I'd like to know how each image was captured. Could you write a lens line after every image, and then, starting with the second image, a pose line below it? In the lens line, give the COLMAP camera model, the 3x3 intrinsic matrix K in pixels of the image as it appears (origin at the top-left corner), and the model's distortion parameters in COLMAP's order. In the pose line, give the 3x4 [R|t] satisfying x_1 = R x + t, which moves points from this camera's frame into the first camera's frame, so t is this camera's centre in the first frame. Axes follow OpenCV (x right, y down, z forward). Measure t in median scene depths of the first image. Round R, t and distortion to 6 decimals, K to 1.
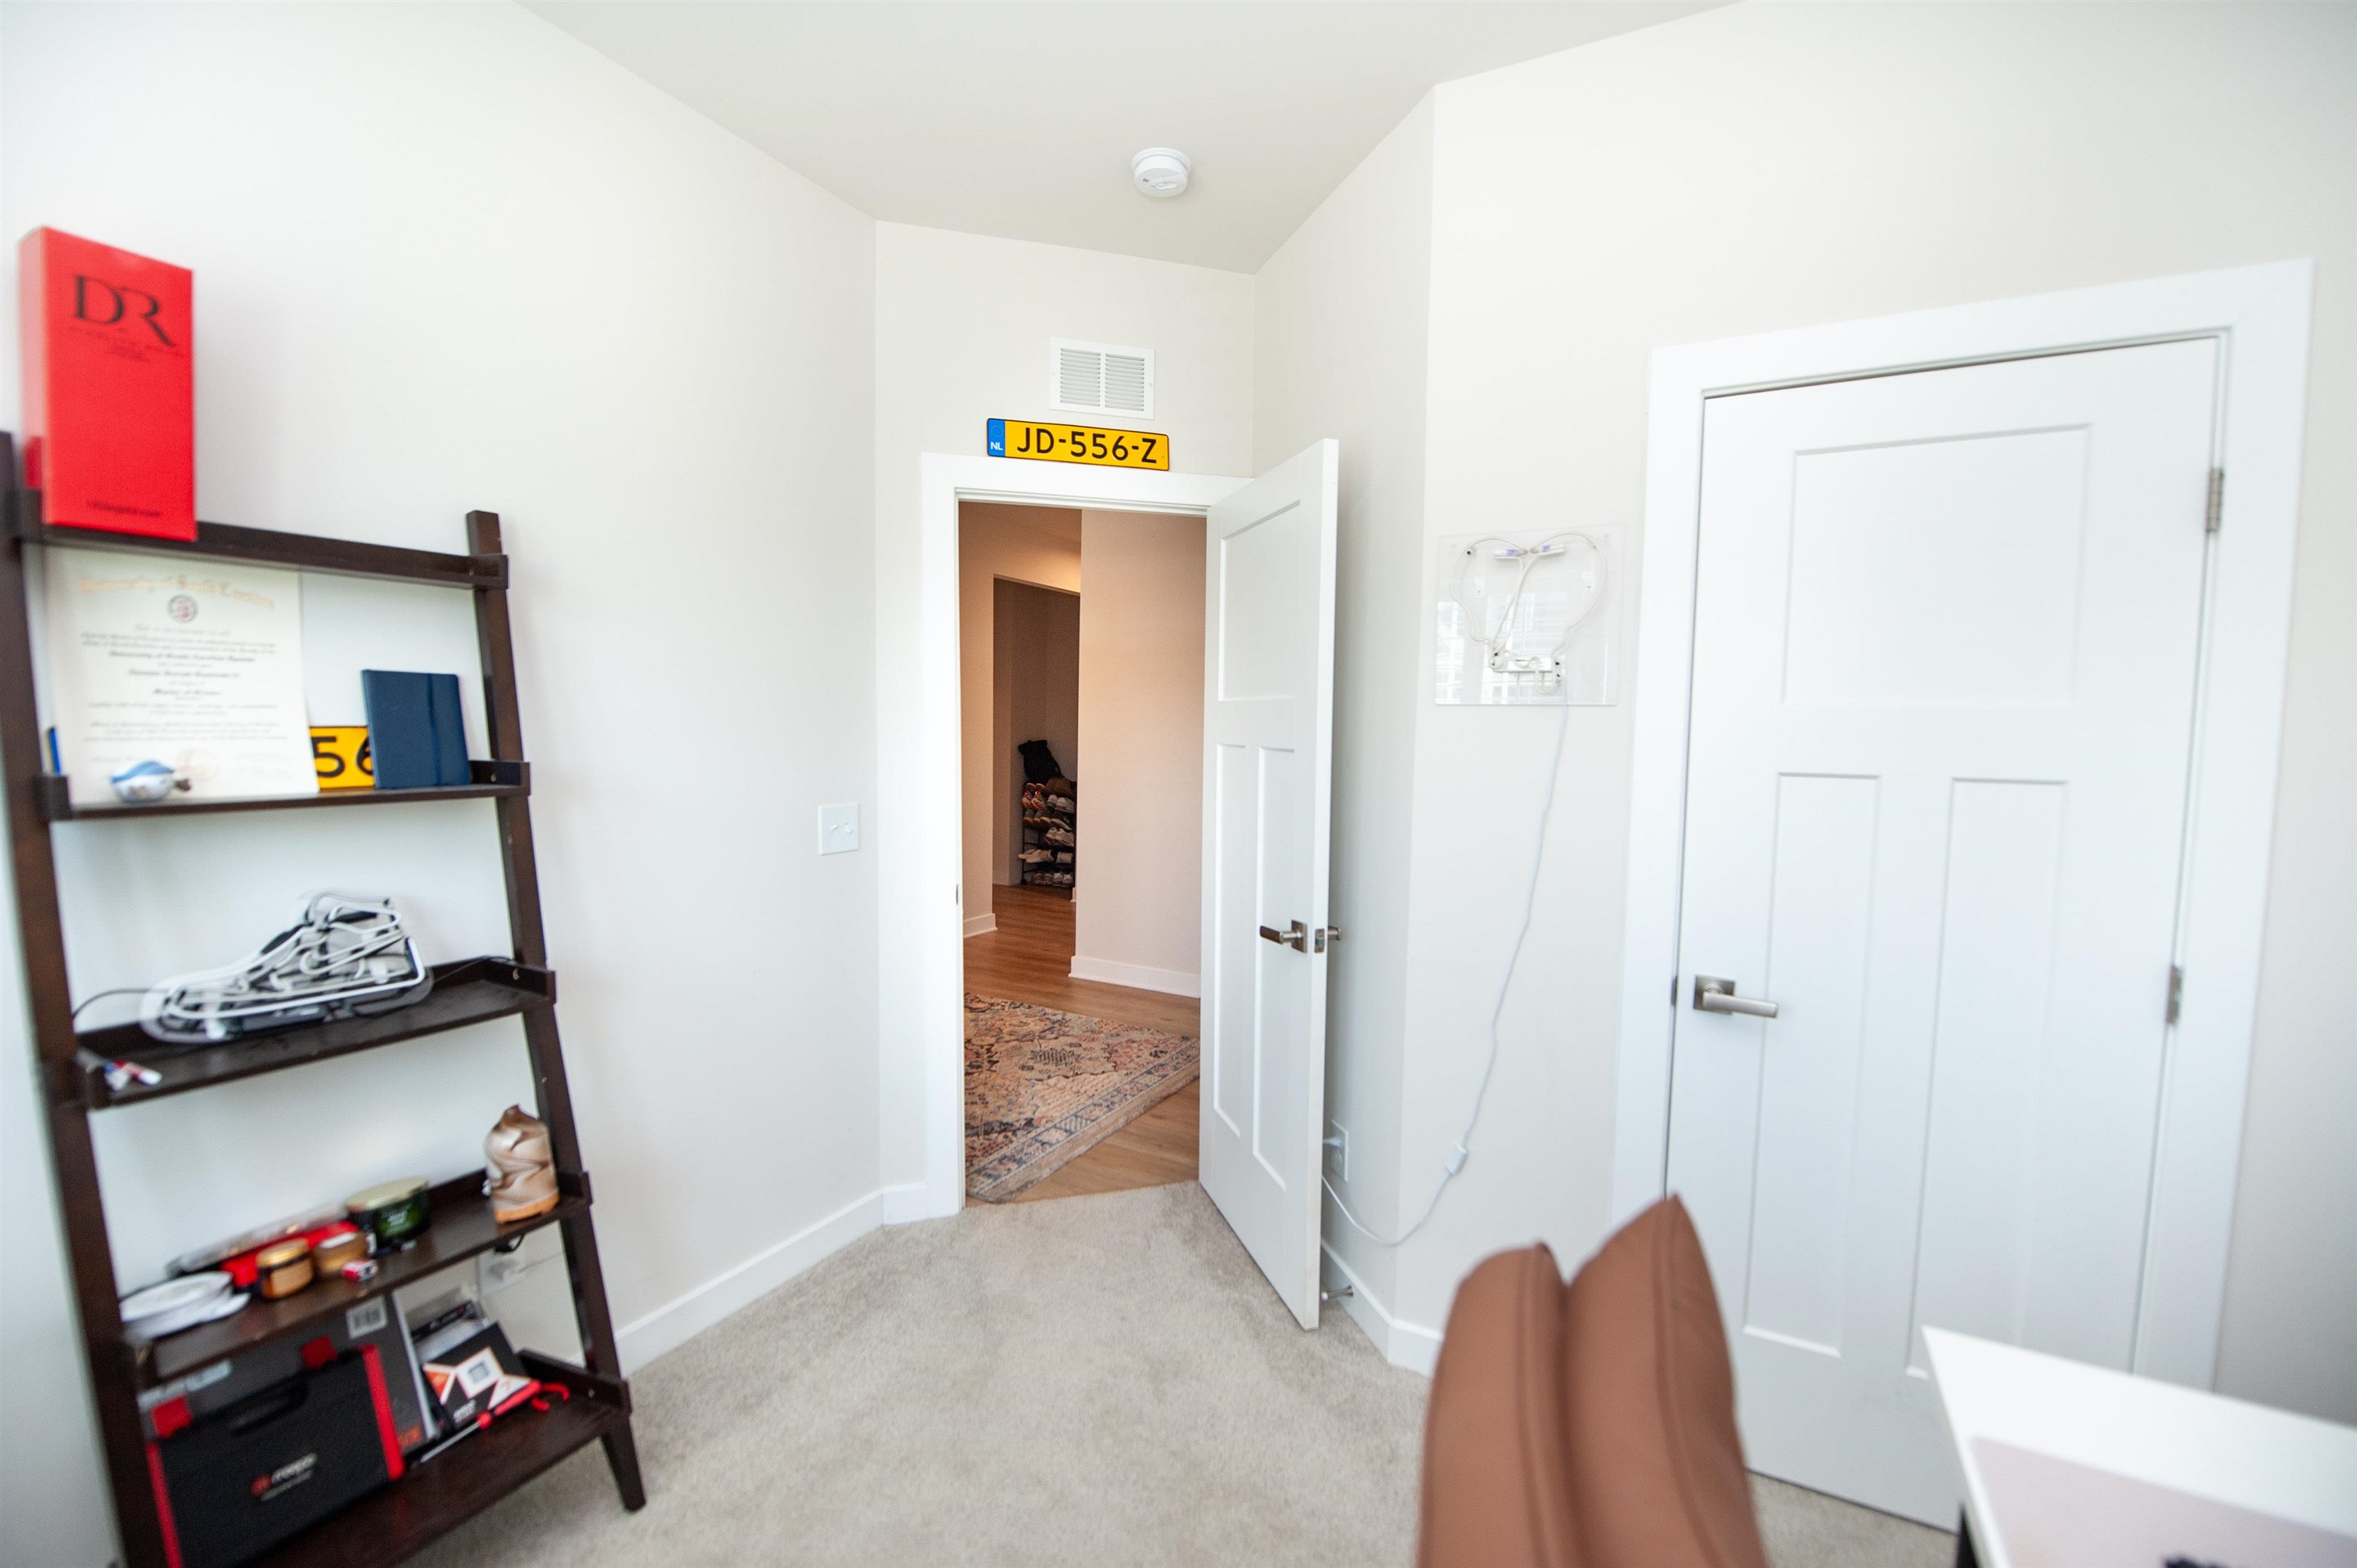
lens RADIAL K [[940.5, 0, 1189.4], [0, 940.5, 790.6], [0, 0, 1]] dist [-0.023541, -0.000782]
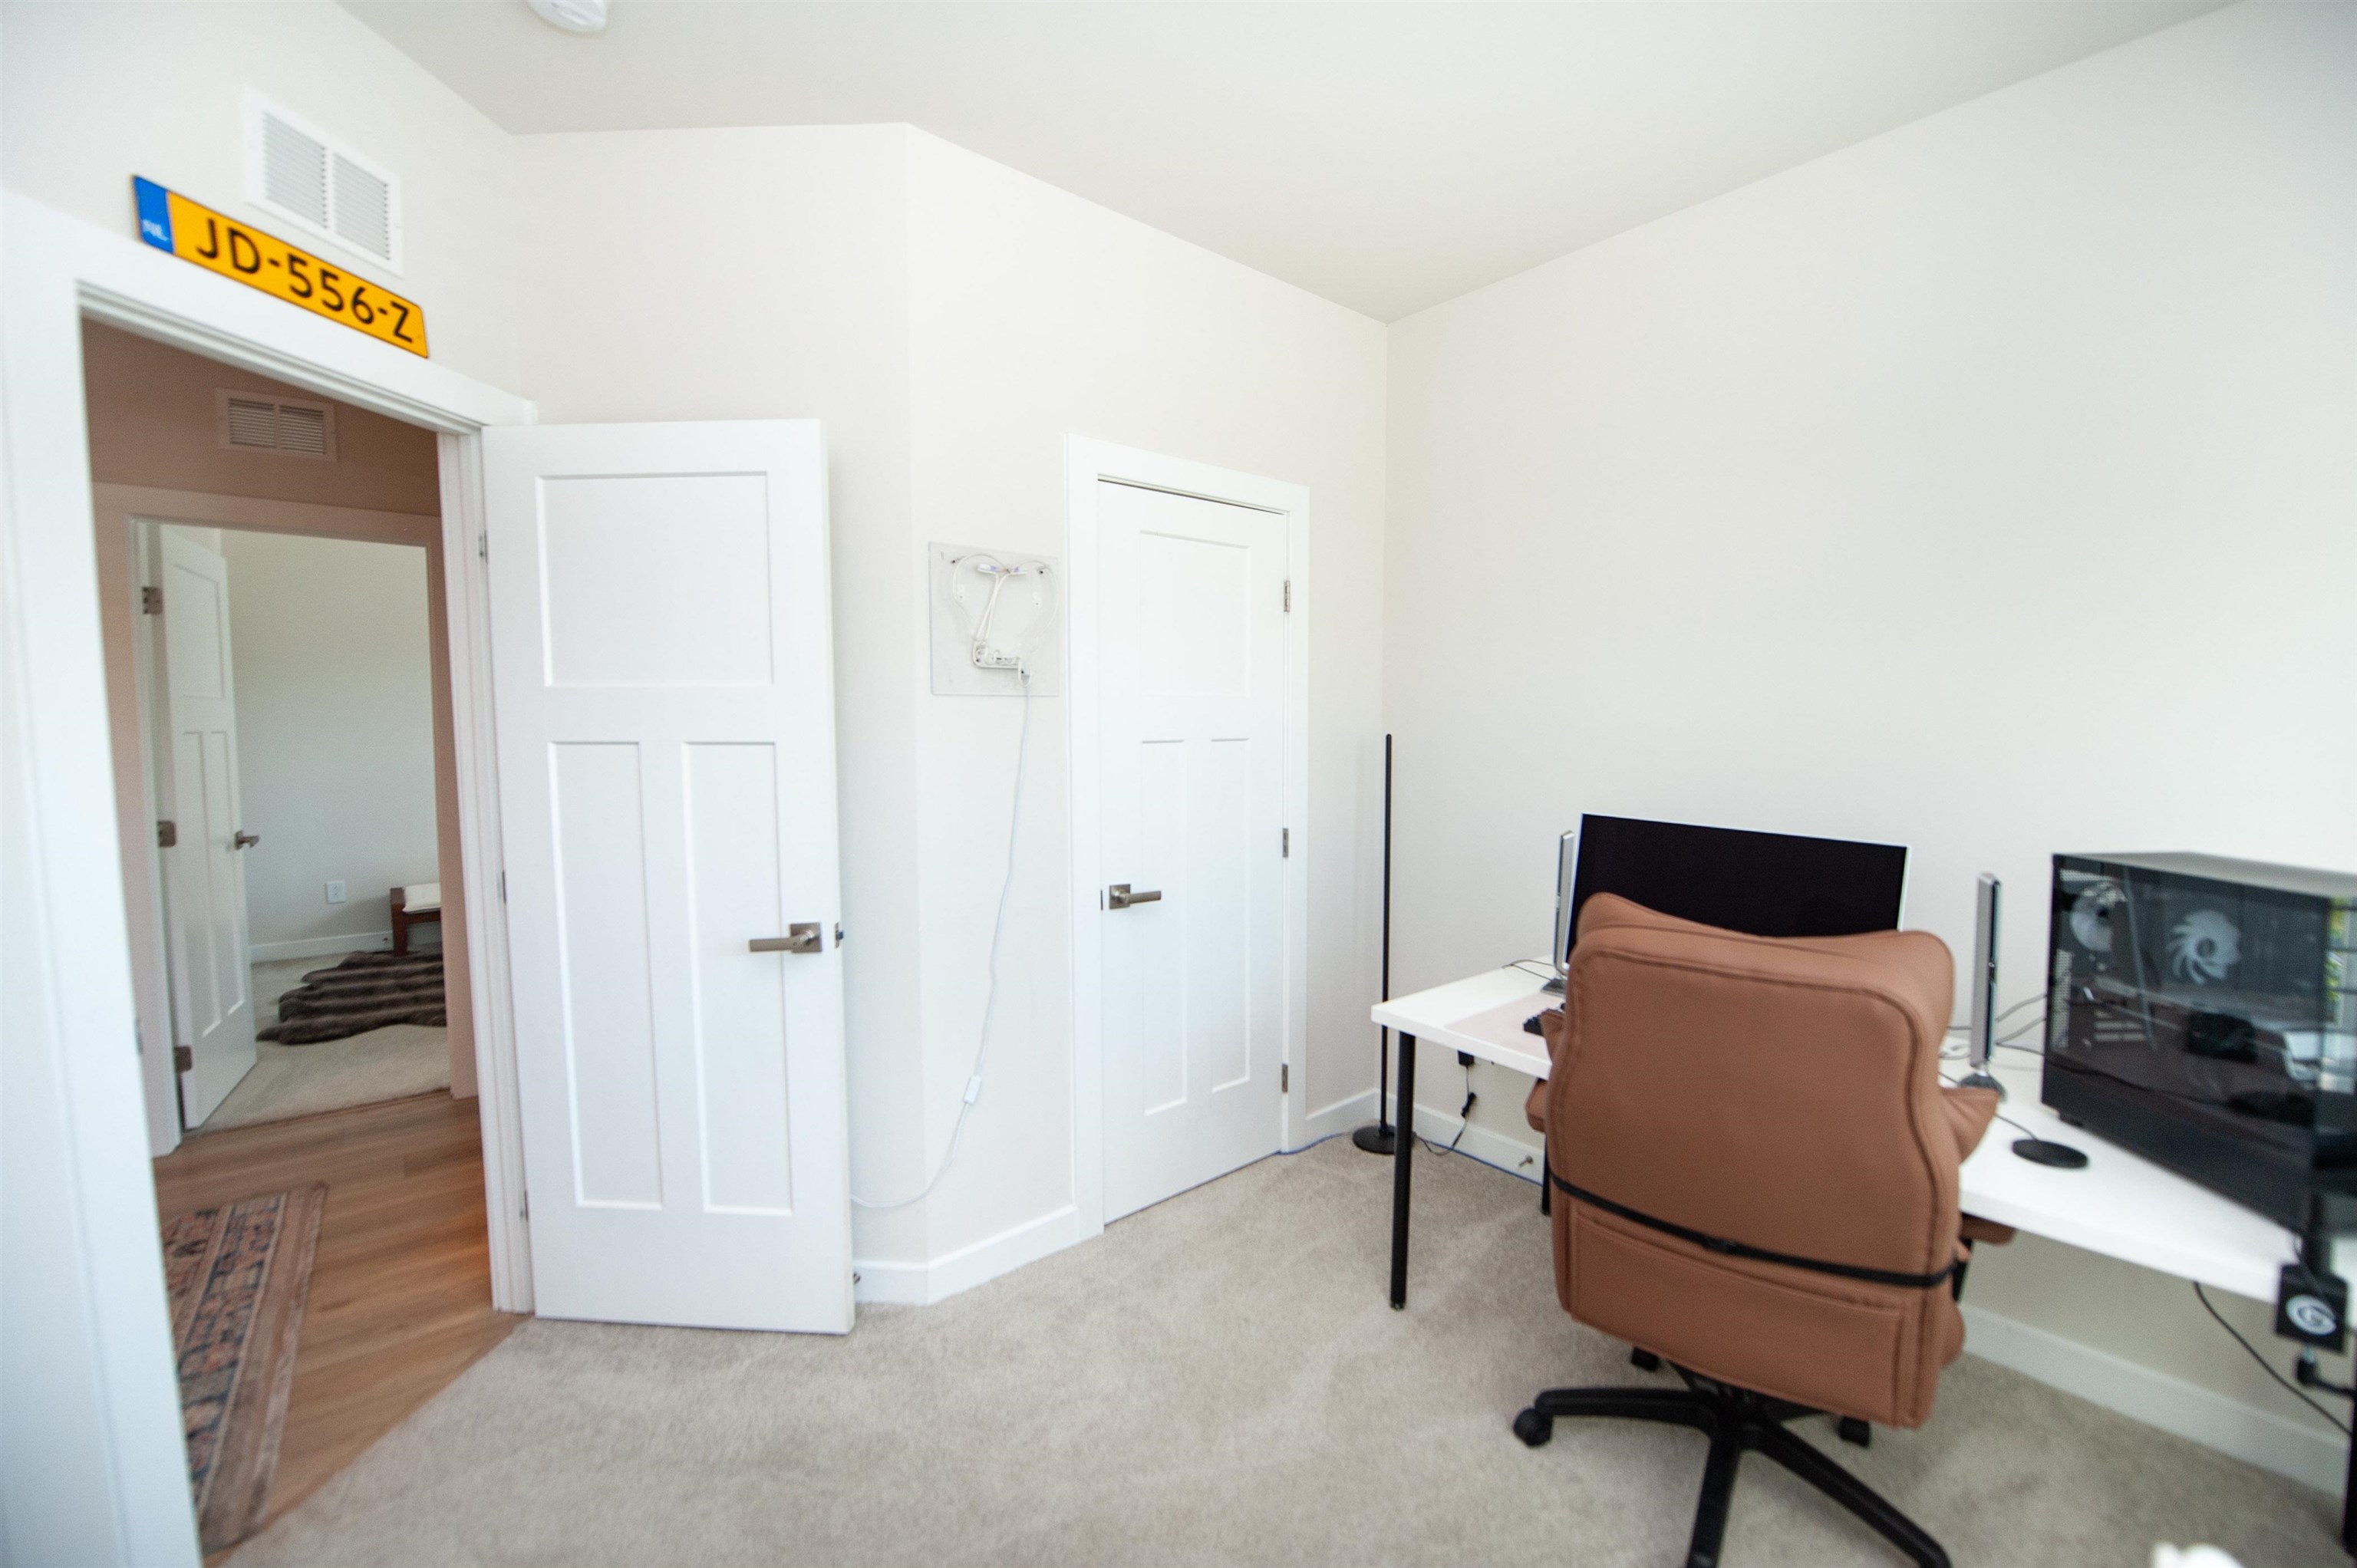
lens RADIAL K [[940.5, 0, 1189.4], [0, 940.5, 790.6], [0, 0, 1]] dist [-0.023541, -0.000782]
pose [[0.373363, -0.088248, 0.923479, -0.498229], [0.073280, 0.995160, 0.065471, -0.021685], [-0.924787, 0.043228, 0.378022, 0.230616]]
